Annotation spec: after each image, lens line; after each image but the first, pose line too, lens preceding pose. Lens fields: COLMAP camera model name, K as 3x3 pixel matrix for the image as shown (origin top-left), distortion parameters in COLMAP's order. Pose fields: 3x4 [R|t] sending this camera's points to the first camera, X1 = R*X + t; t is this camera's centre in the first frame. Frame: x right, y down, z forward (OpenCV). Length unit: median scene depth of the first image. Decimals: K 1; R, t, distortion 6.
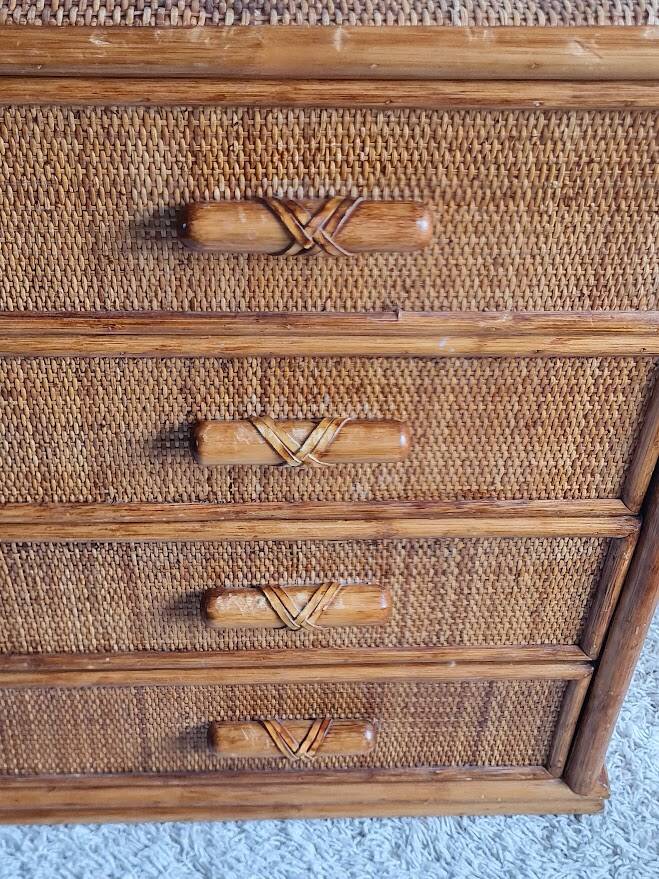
lens RADIAL K [[1389.5, 0, 327.4], [0, 1389.5, 396.8], [0, 0, 1]] dist [0.027908, 0.000000]
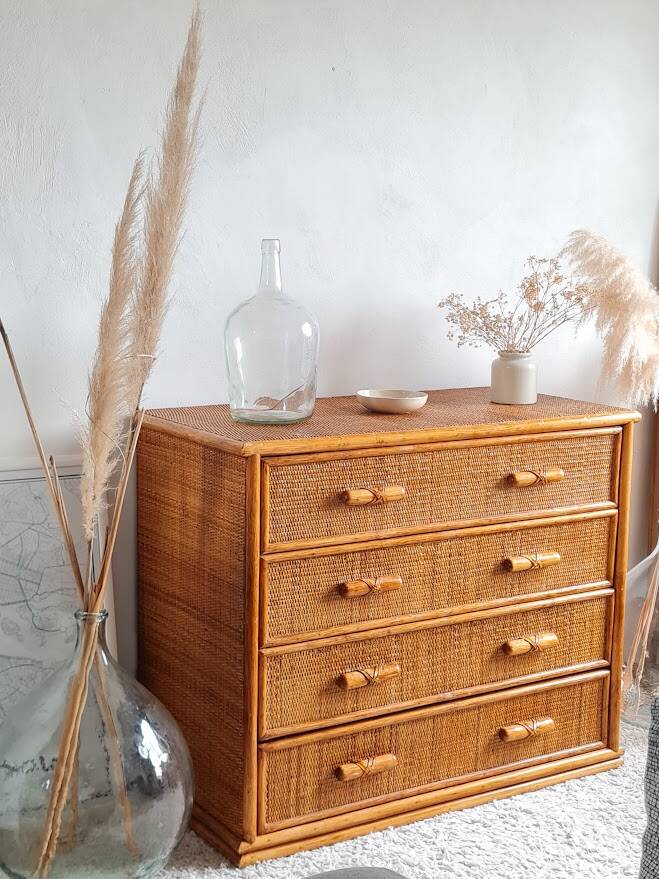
lens RADIAL K [[1389.5, 0, 337.1], [0, 1389.5, 431.4], [0, 0, 1]] dist [0.027908, 0.000000]
pose [[0.863748, -0.096951, 0.494510, -1.876131], [0.373667, 0.781626, -0.499433, 1.175258], [-0.338101, 0.616166, 0.711356, -1.266442]]
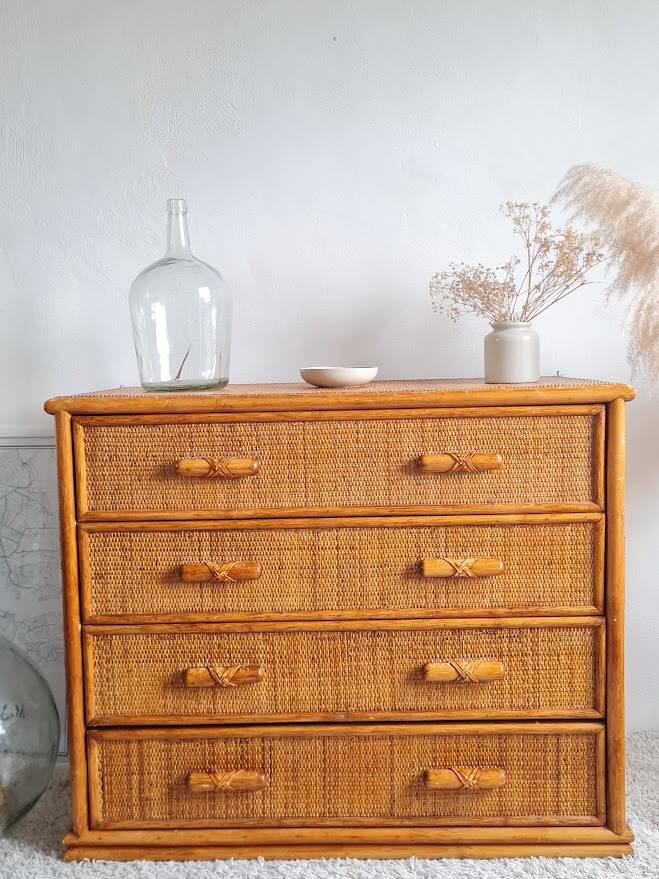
lens RADIAL K [[931.7, 0, 322.7], [0, 931.7, 431.1], [0, 0, 1]] dist [0.030131, 0.000000]
pose [[0.996128, -0.053205, -0.069990, -0.134573], [-0.006147, 0.751990, -0.659146, 0.942528], [0.087702, 0.657024, 0.748751, -0.479319]]
